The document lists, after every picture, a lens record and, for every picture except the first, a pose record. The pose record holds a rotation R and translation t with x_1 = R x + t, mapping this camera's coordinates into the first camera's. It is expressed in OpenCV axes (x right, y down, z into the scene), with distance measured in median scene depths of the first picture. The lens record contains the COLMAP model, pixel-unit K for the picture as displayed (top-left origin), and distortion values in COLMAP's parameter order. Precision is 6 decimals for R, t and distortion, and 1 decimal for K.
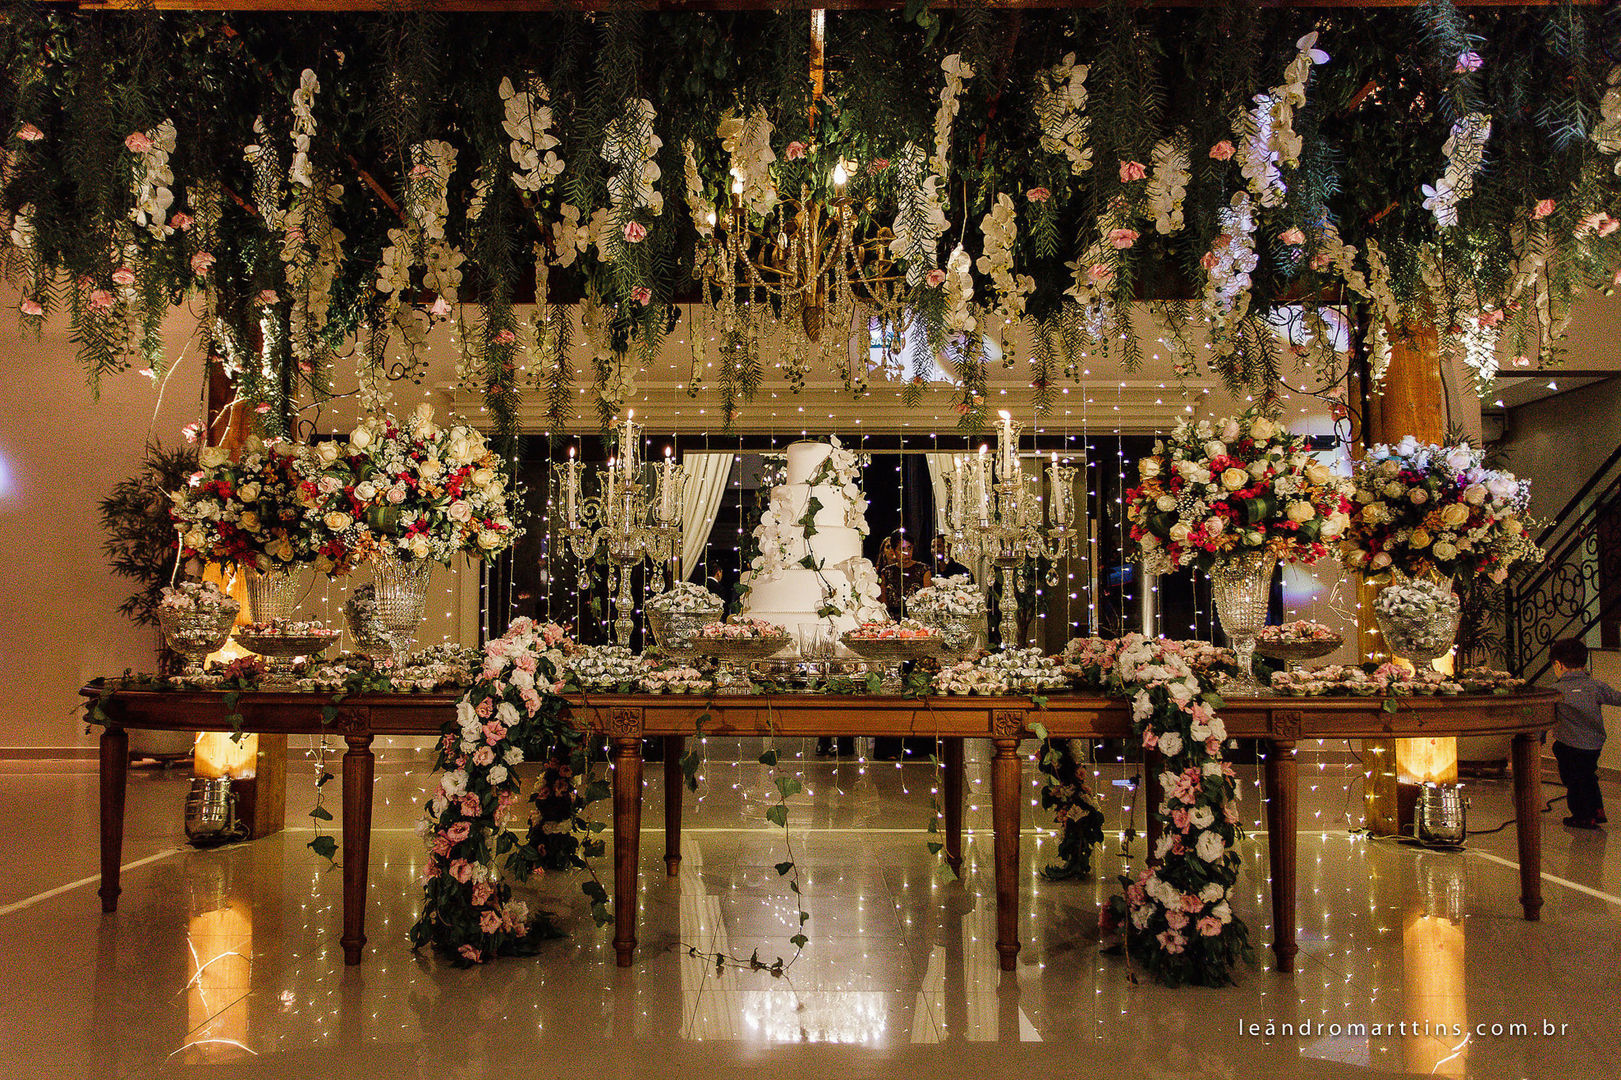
lens RADIAL K [[1301.7, 0, 789.4], [0, 1301.7, 534.1], [0, 0, 1]] dist [0.006562, 0.004172]
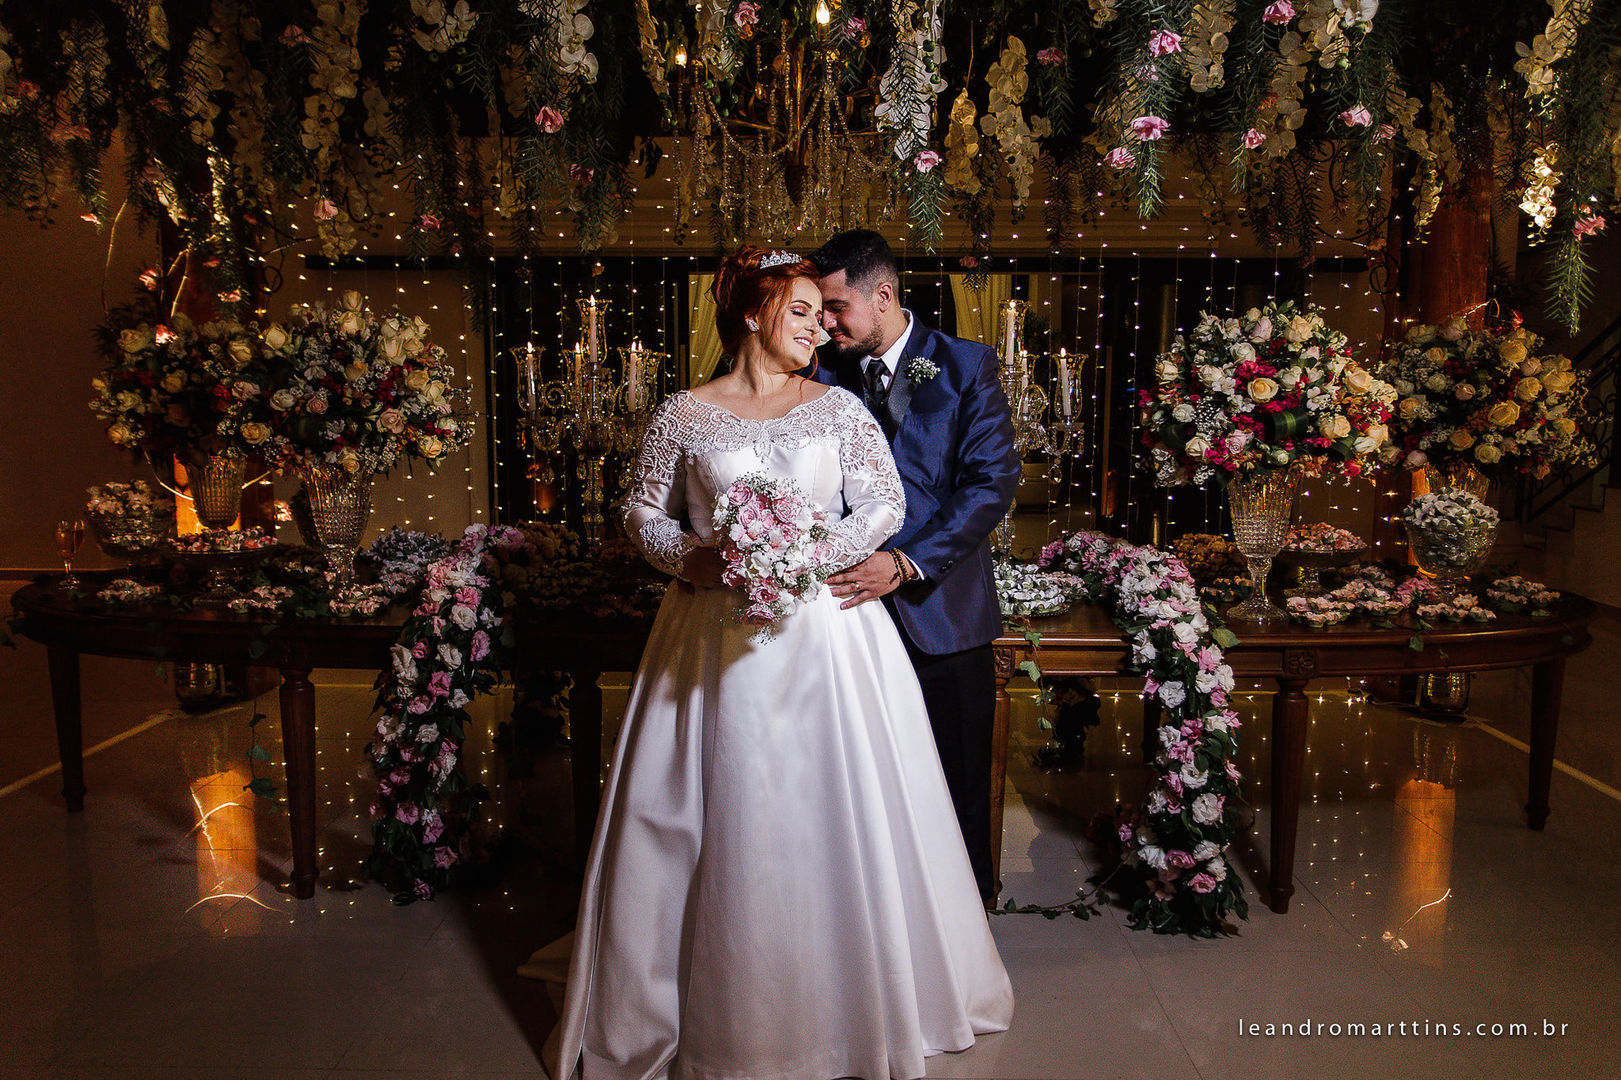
lens RADIAL K [[1222.8, 0, 810.5], [0, 1222.8, 540.0], [0, 0, 1]] dist [0.000525, 0.004648]
pose [[0.999955, 0.003414, -0.008820, 0.041357], [-0.001694, 0.982154, 0.188073, -0.093252], [0.009305, -0.188050, 0.982115, 0.157865]]
